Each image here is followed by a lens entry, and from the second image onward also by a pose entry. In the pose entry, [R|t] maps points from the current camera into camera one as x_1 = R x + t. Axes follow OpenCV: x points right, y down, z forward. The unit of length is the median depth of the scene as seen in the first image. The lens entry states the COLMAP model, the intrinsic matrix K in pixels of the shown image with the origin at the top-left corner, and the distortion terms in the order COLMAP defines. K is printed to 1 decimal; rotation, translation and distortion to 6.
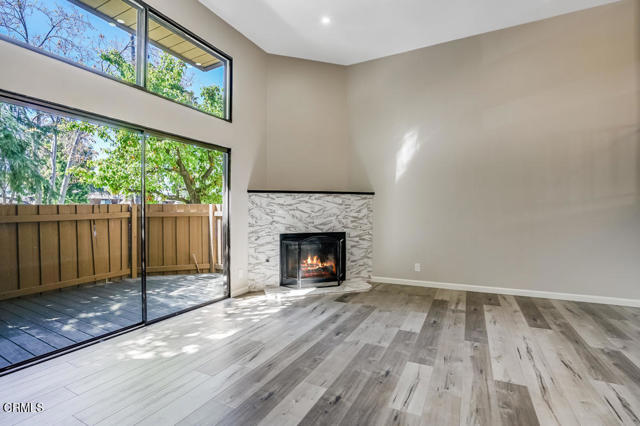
lens RADIAL K [[297.6, 0, 318.7], [0, 297.6, 212.4], [0, 0, 1]] dist [-0.058815, 0.018201]
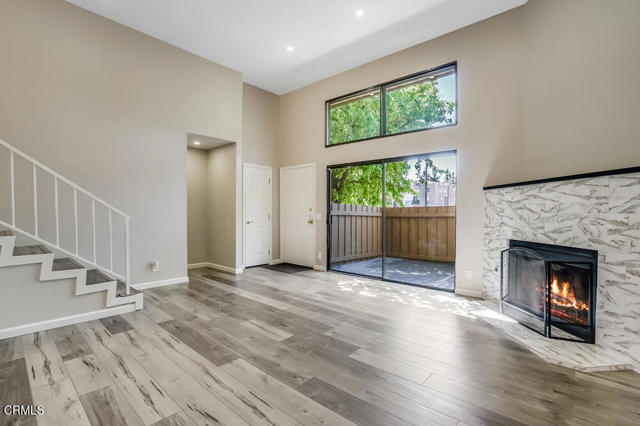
lens RADIAL K [[297.6, 0, 318.7], [0, 297.6, 212.4], [0, 0, 1]] dist [-0.058815, 0.018201]
pose [[-0.248834, 0.005550, -0.968530, 0.738823], [-0.000827, 0.999982, 0.005943, -0.002830], [0.968546, 0.002280, -0.248825, 0.709879]]
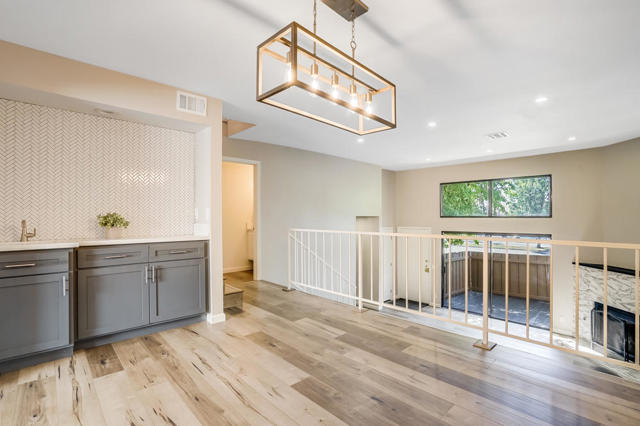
lens RADIAL K [[292.0, 0, 320.0], [0, 292.0, 213.0], [0, 0, 1]] dist [-0.057616, 0.008617]
pose [[-0.330097, -0.007868, -0.943914, 1.338409], [0.004180, 0.999943, -0.009797, -0.287857], [0.943938, -0.007179, -0.330045, 0.310686]]
